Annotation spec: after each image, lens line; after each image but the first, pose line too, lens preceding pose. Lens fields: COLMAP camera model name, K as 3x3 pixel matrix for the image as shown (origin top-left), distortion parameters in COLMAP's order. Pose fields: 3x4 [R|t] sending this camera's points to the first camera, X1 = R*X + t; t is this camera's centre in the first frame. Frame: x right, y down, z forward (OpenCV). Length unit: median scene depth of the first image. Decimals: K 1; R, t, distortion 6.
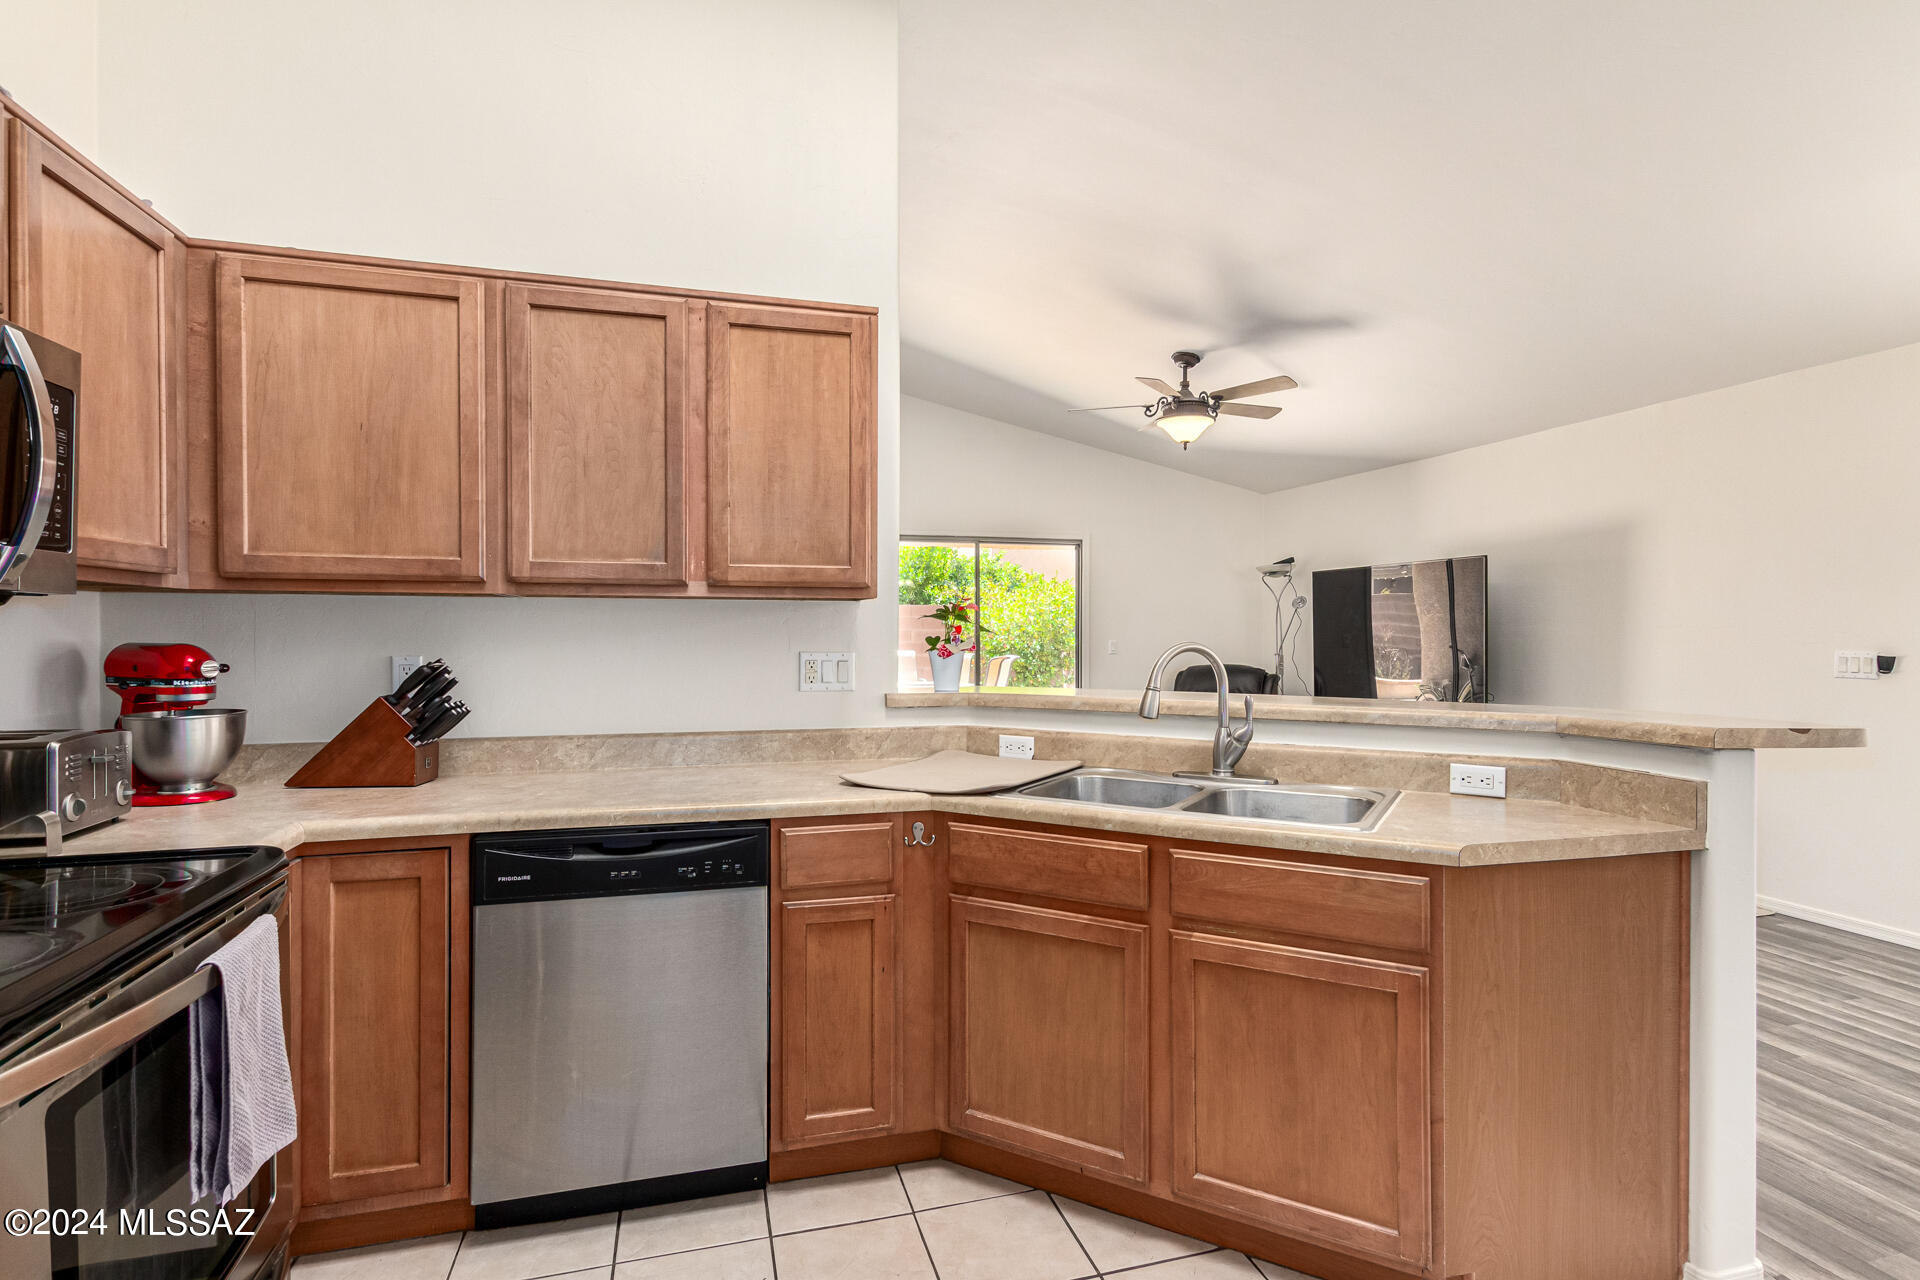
lens RADIAL K [[940.1, 0, 991.2], [0, 940.1, 637.0], [0, 0, 1]] dist [0.018108, -0.011238]
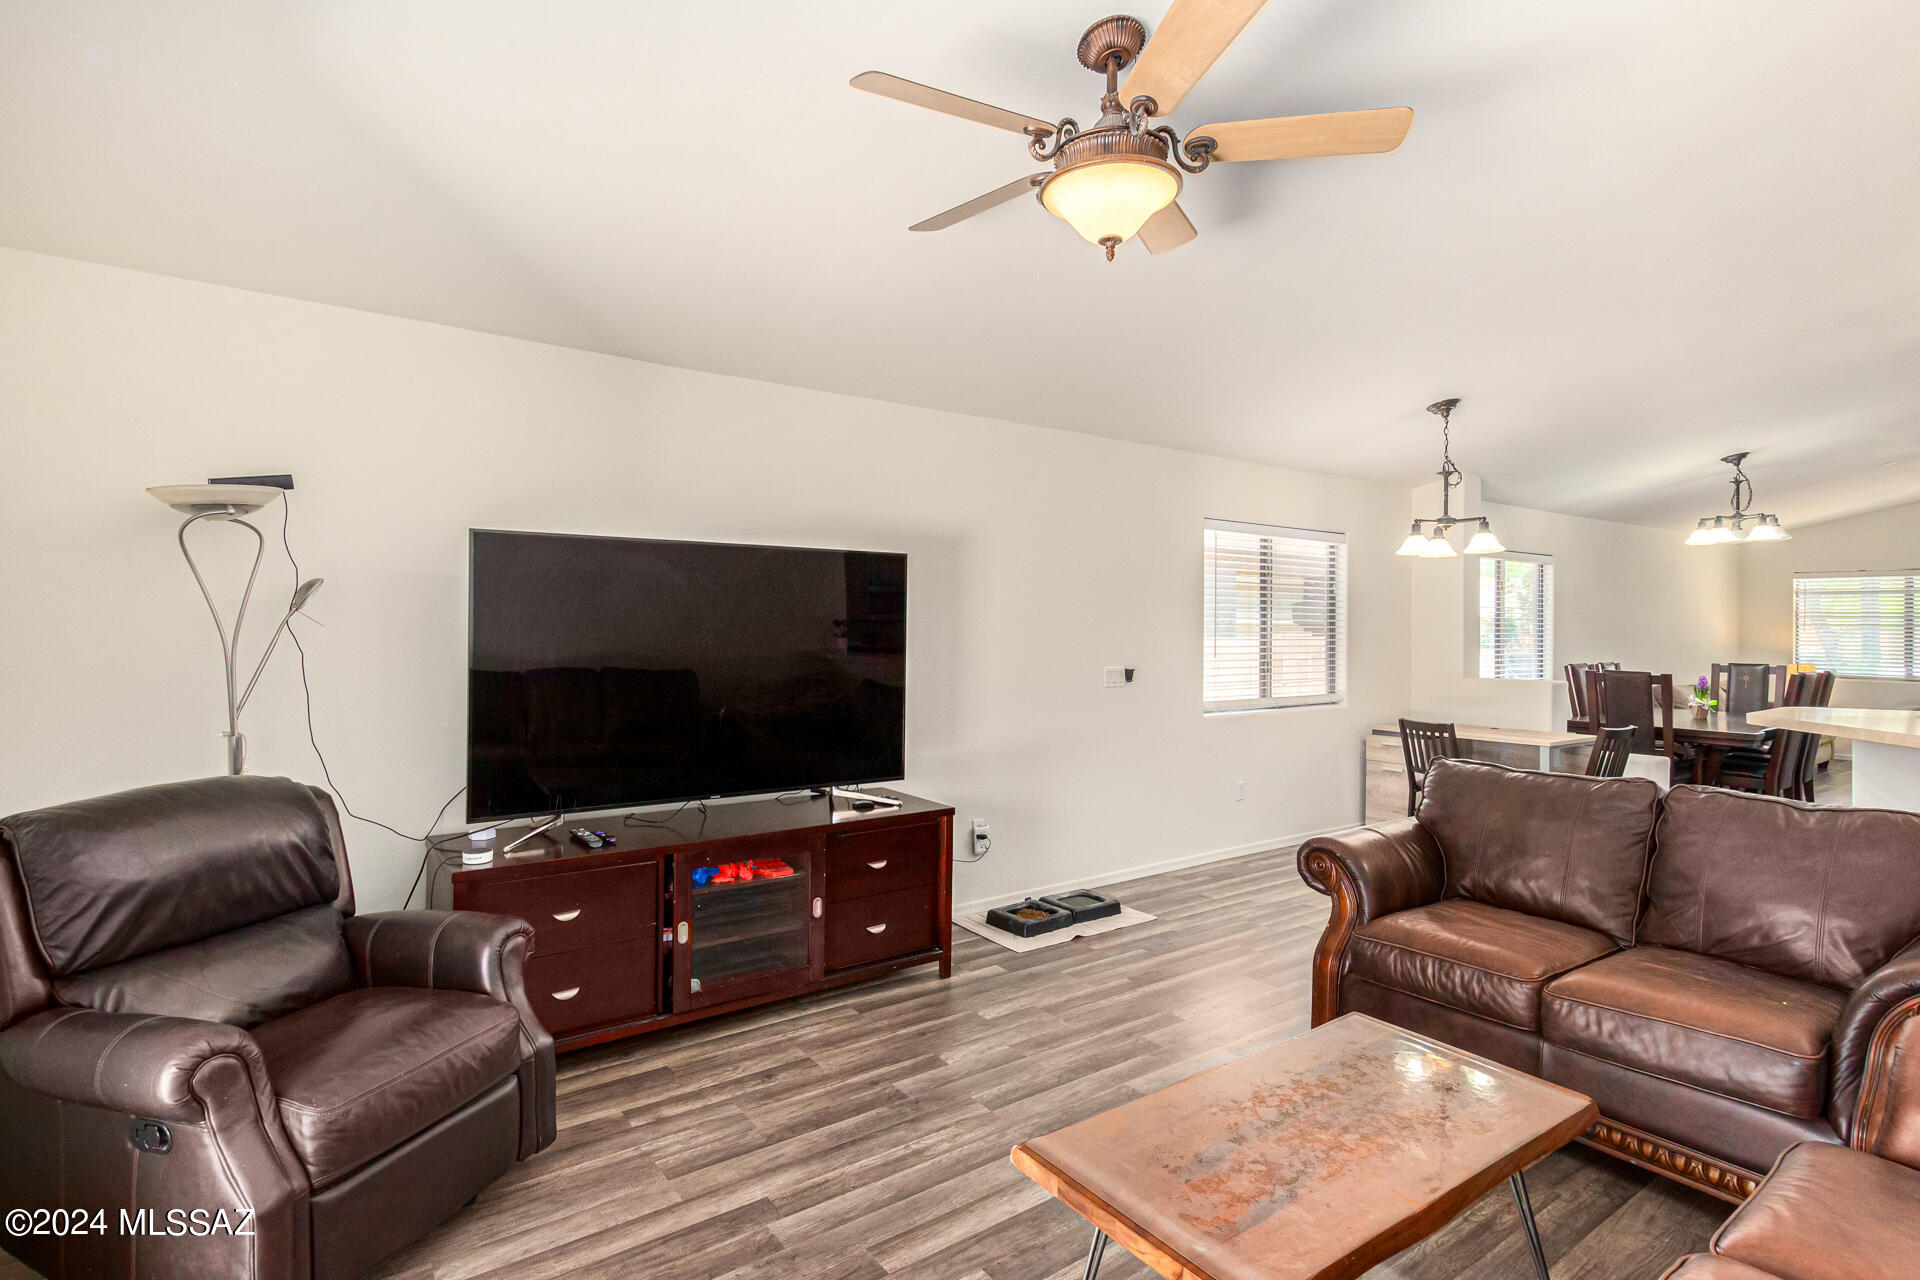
lens RADIAL K [[935.5, 0, 899.6], [0, 935.5, 625.1], [0, 0, 1]] dist [0.019835, -0.013914]
pose [[-0.298939, -0.002001, 0.954270, -0.386025], [0.003830, 0.999987, 0.003296, -0.079219], [-0.954265, 0.004640, -0.298927, 2.818097]]
